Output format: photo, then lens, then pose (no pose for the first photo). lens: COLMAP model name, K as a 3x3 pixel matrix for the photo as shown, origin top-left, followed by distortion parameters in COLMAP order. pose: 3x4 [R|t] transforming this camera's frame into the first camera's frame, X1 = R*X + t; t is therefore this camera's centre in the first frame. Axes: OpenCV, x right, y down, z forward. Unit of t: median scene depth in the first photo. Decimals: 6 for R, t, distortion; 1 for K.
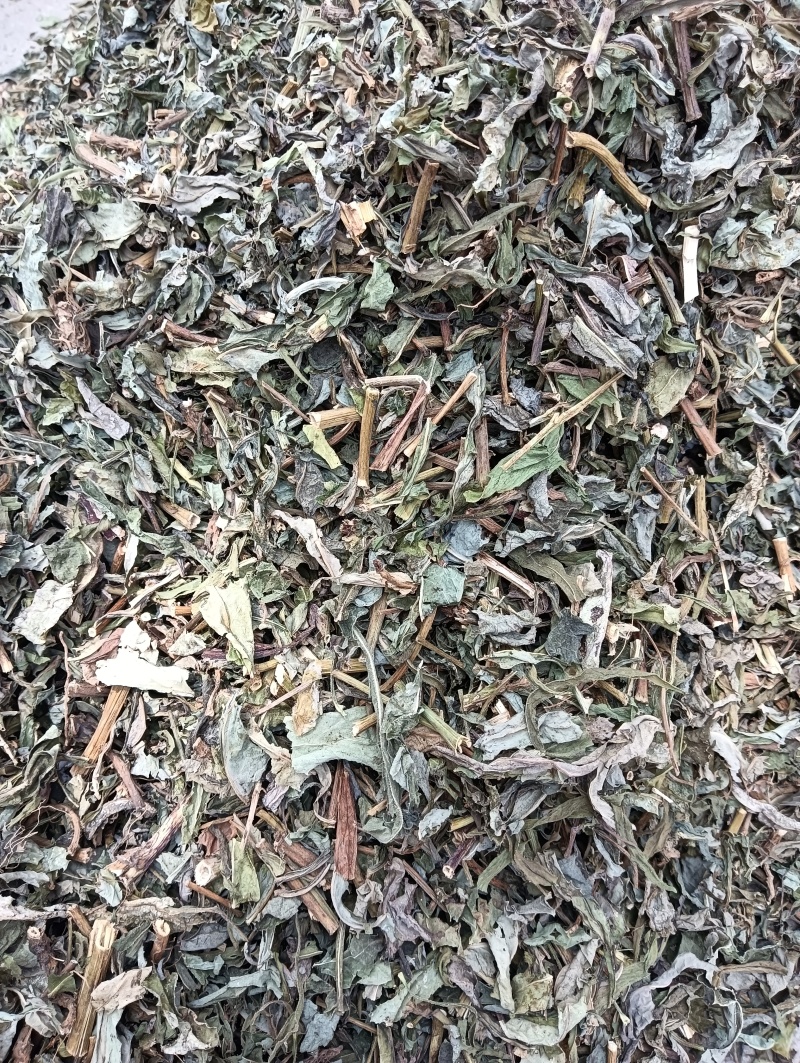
lens RADIAL K [[876.2, 0, 390.1], [0, 876.2, 538.0], [0, 0, 1]] dist [0.116970, -0.263361]
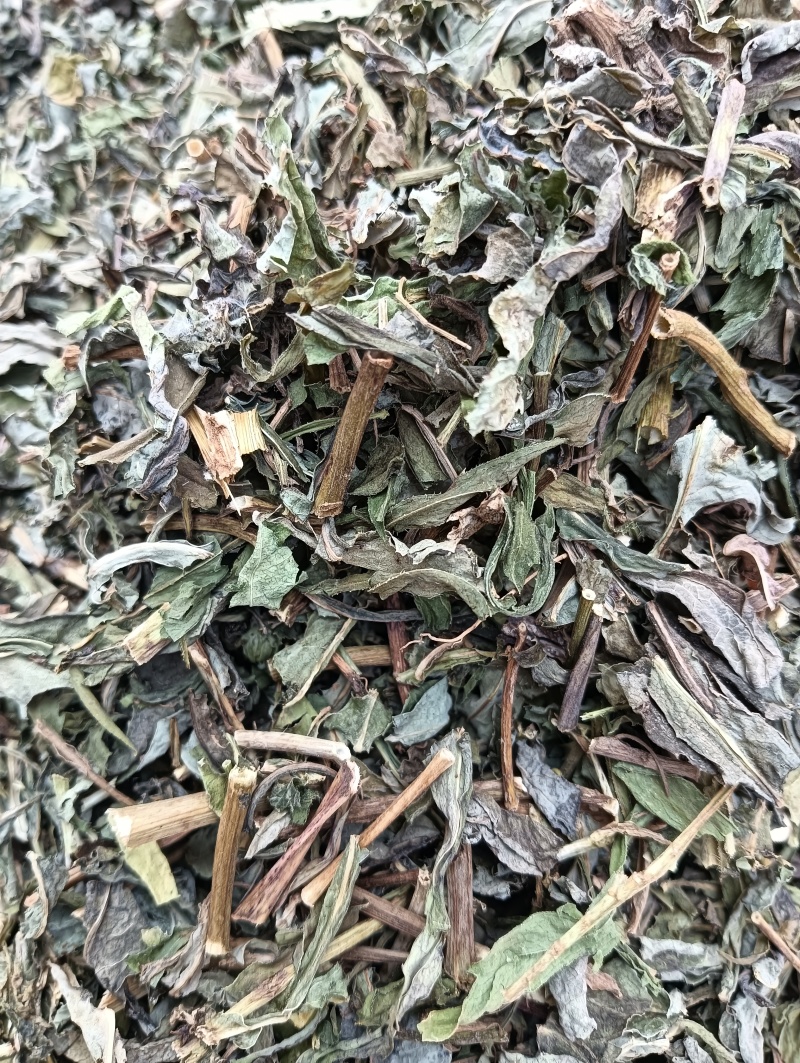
lens RADIAL K [[866.8, 0, 400.0], [0, 866.8, 531.5], [0, 0, 1]] dist [0.095965, -0.267578]
pose [[0.997469, 0.050350, 0.050210, 0.035929], [-0.044290, 0.992349, -0.115248, -0.246740], [-0.055628, 0.112732, 0.992067, 0.488127]]
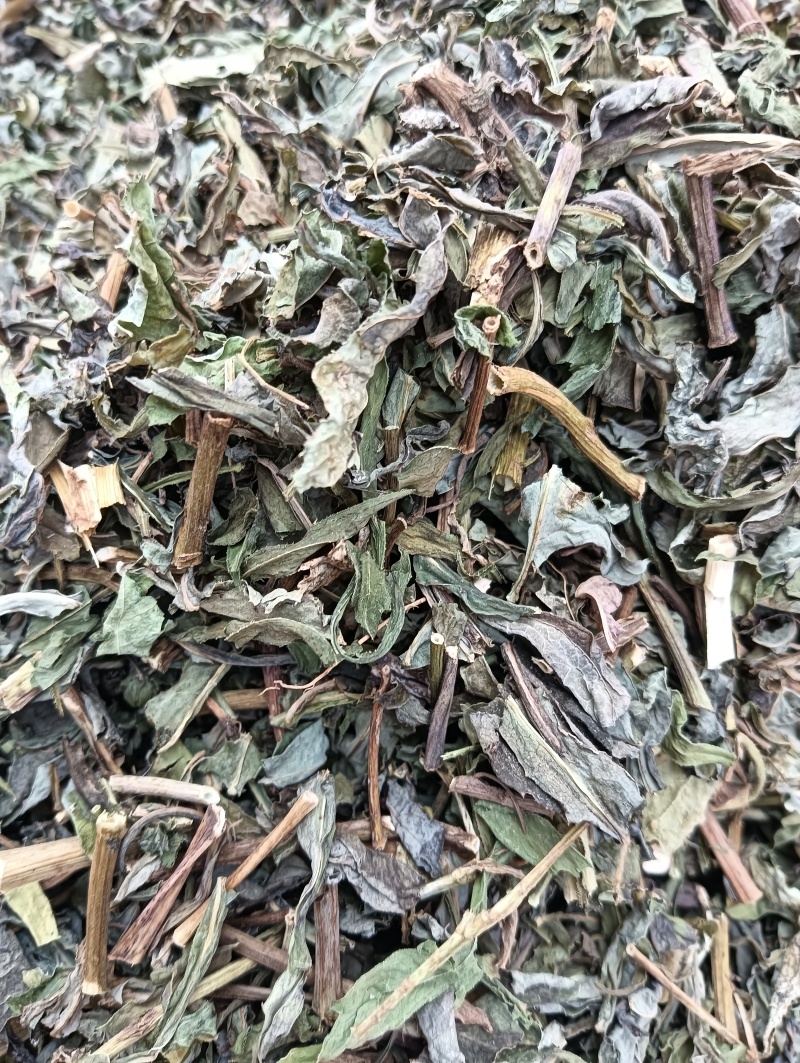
lens RADIAL K [[866.8, 0, 400.0], [0, 866.8, 531.5], [0, 0, 1]] dist [0.095965, -0.267578]
pose [[0.997241, 0.035648, 0.065105, 0.105382], [-0.026366, 0.990047, -0.138242, -0.262802], [-0.069385, 0.136144, 0.988256, 0.465996]]
